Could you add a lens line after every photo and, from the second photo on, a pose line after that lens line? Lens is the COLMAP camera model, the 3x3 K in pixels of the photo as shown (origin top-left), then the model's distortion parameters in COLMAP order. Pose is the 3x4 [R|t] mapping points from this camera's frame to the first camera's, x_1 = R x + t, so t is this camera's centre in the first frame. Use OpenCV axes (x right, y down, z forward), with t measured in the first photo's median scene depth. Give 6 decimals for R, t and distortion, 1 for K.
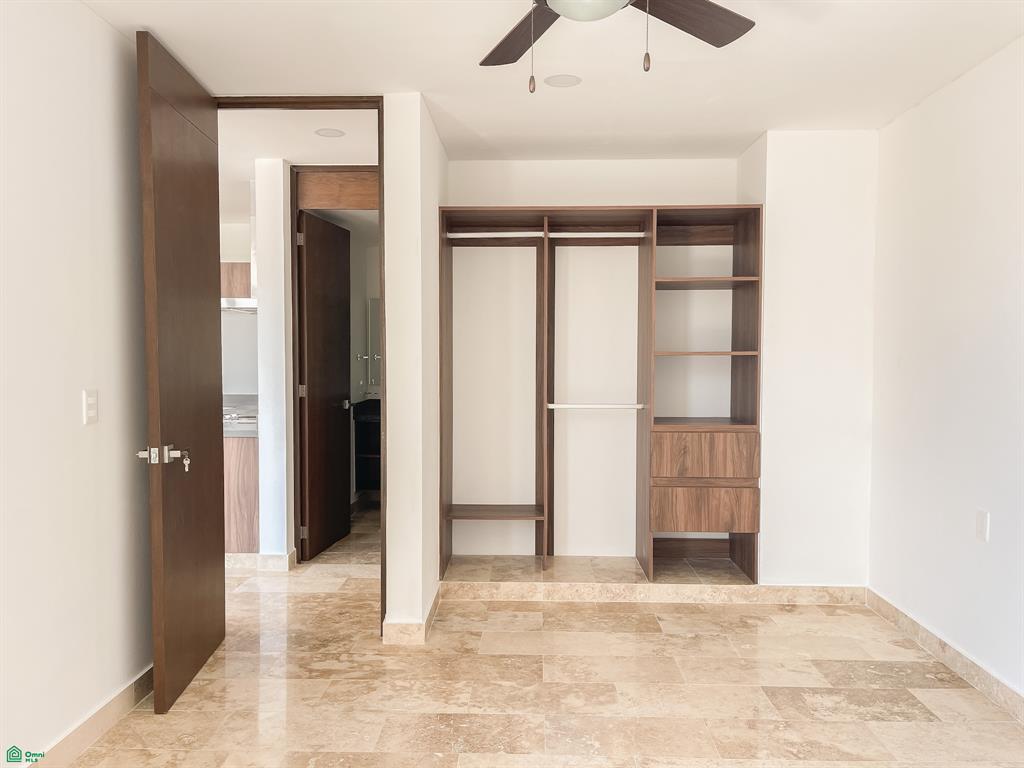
lens RADIAL K [[767.5, 0, 515.1], [0, 767.5, 384.8], [0, 0, 1]] dist [0.058940, -0.056202]
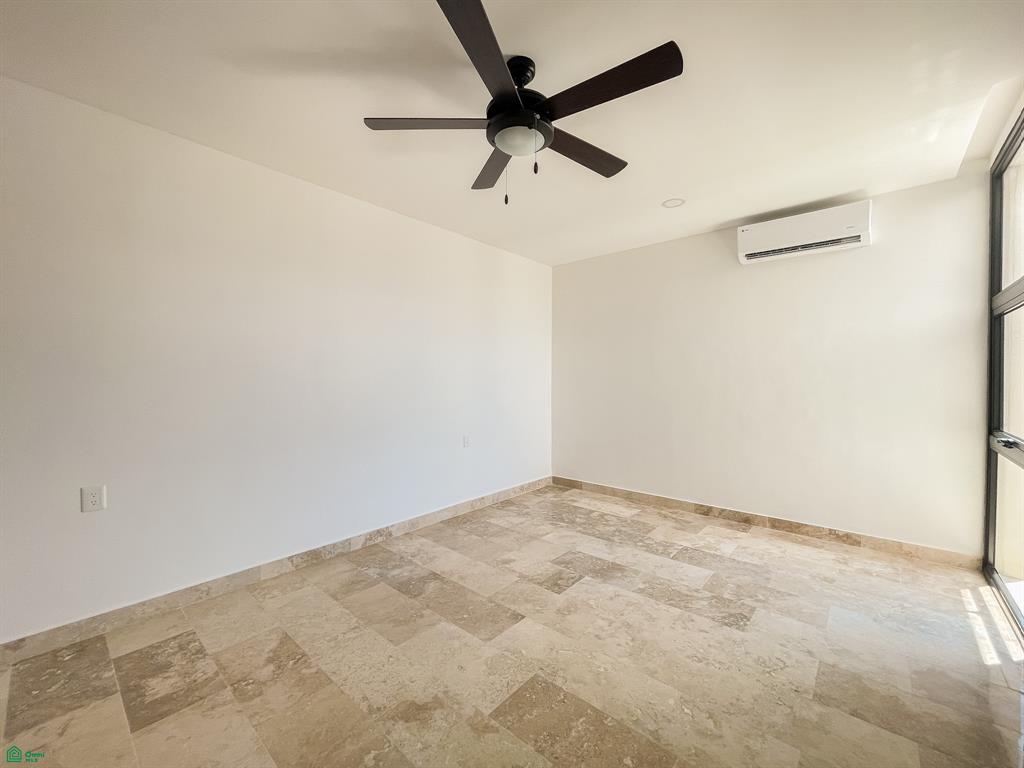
lens RADIAL K [[413.3, 0, 508.8], [0, 413.3, 383.8], [0, 0, 1]] dist [-0.002106, 0.000522]
pose [[-0.764927, -0.011915, 0.644006, -0.303482], [0.021328, 0.998812, 0.043813, -0.010257], [-0.643763, 0.047249, -0.763764, 1.101611]]
